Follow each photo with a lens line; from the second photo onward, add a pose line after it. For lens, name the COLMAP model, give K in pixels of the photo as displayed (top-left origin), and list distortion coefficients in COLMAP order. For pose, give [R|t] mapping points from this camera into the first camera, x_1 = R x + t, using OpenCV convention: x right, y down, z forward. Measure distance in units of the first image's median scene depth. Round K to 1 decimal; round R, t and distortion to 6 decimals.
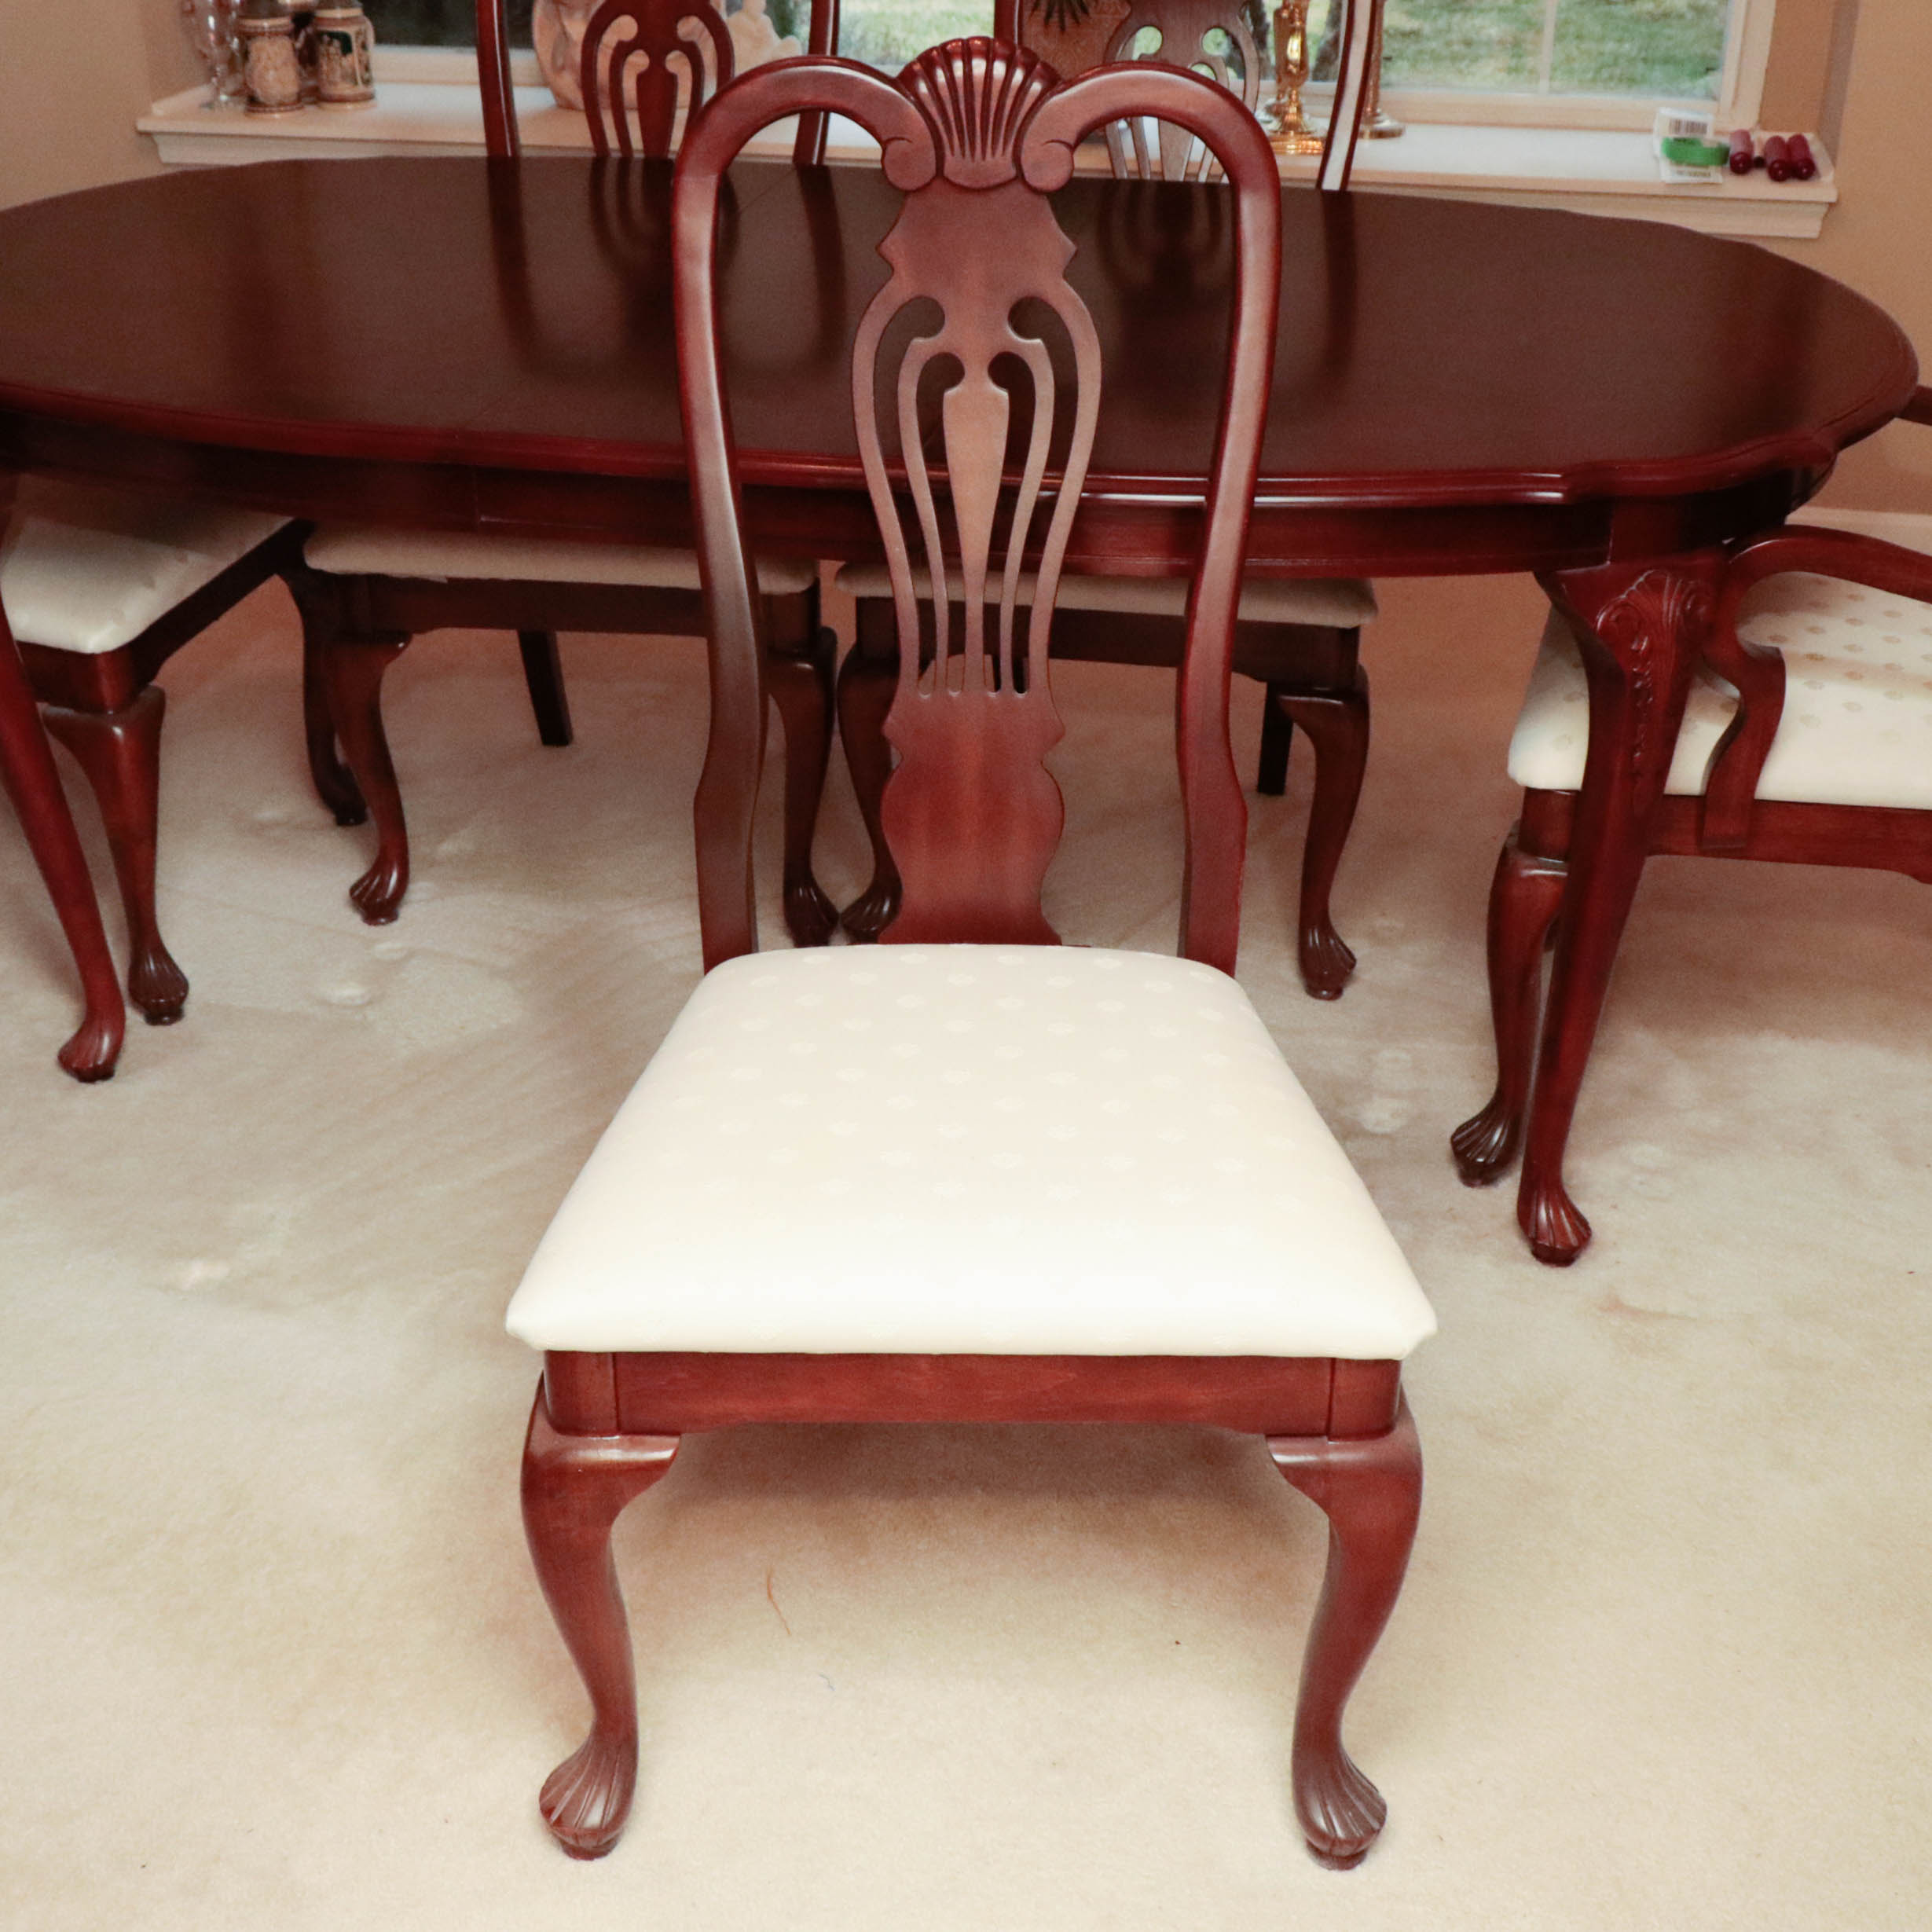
lens RADIAL K [[2582.5, 0, 966.0], [0, 2582.5, 925.9], [0, 0, 1]] dist [0.001987, -0.026051]
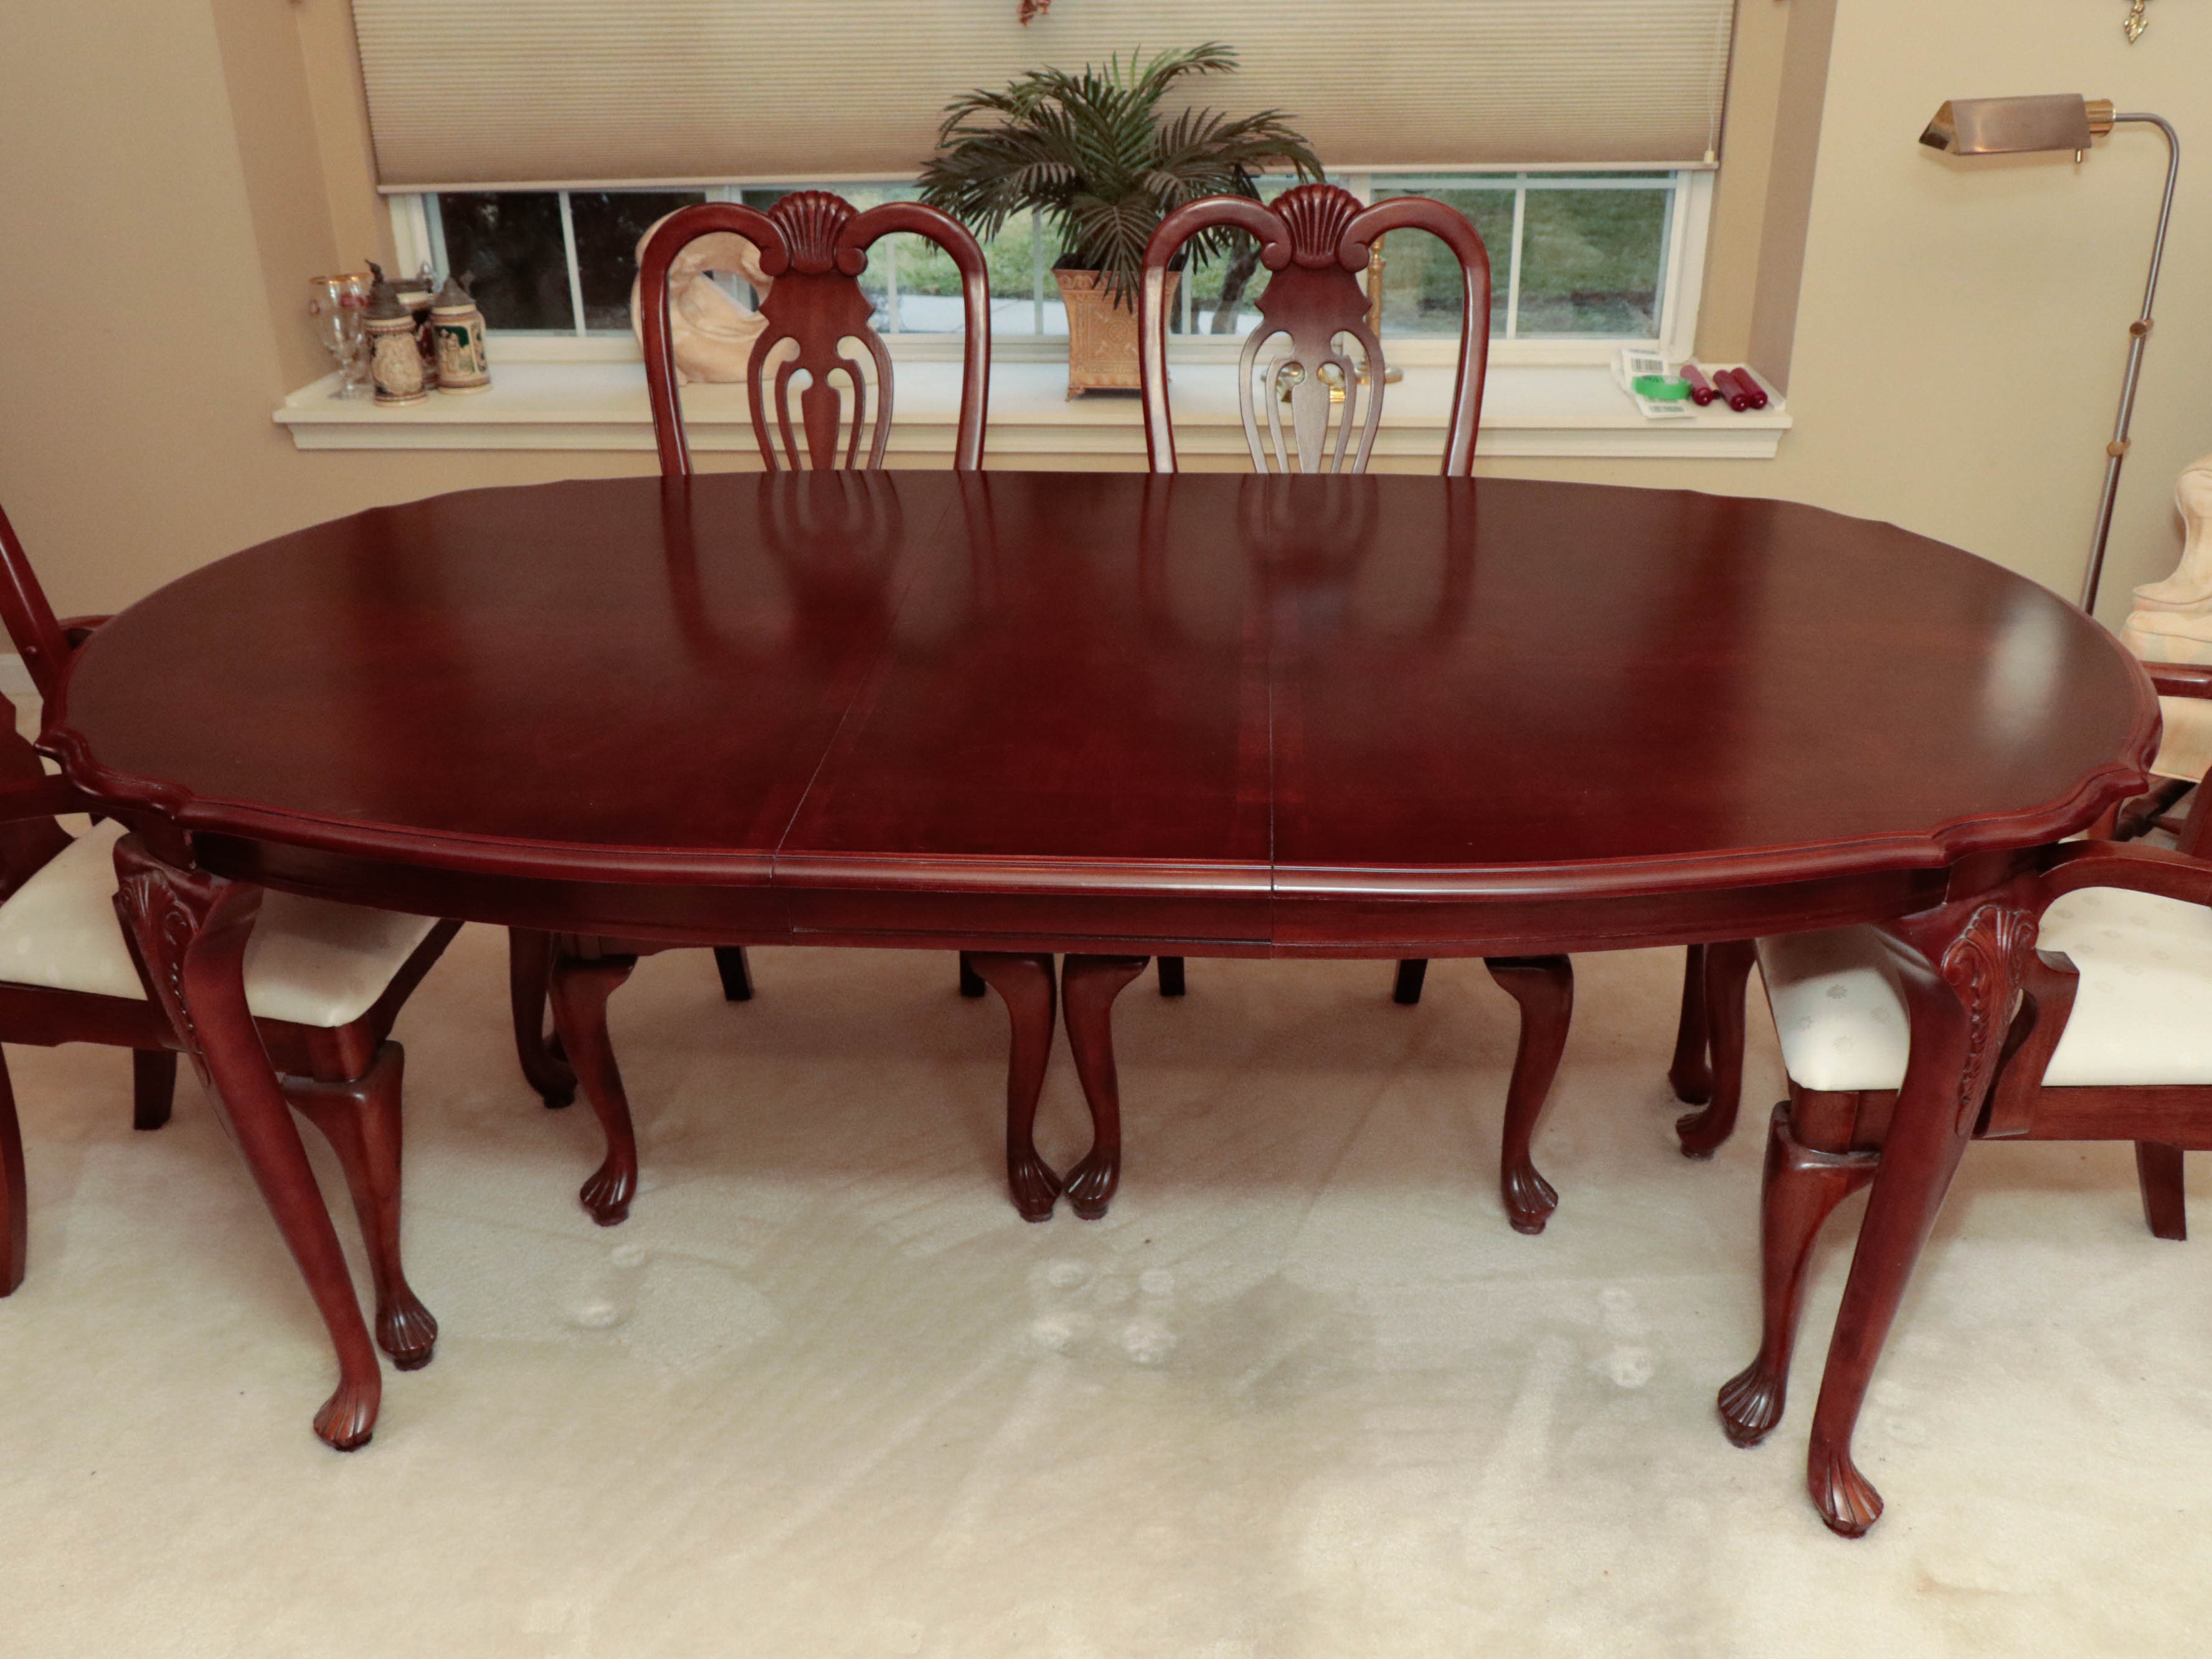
lens RADIAL K [[1995.3, 0, 1106.0], [0, 1995.3, 829.5], [0, 0, 1]] dist [-0.004850, 0.003643]
pose [[0.991744, -0.067560, 0.108992, -0.109325], [0.072092, 0.996666, -0.038192, -0.114522], [-0.106048, 0.045735, 0.993309, 0.186272]]
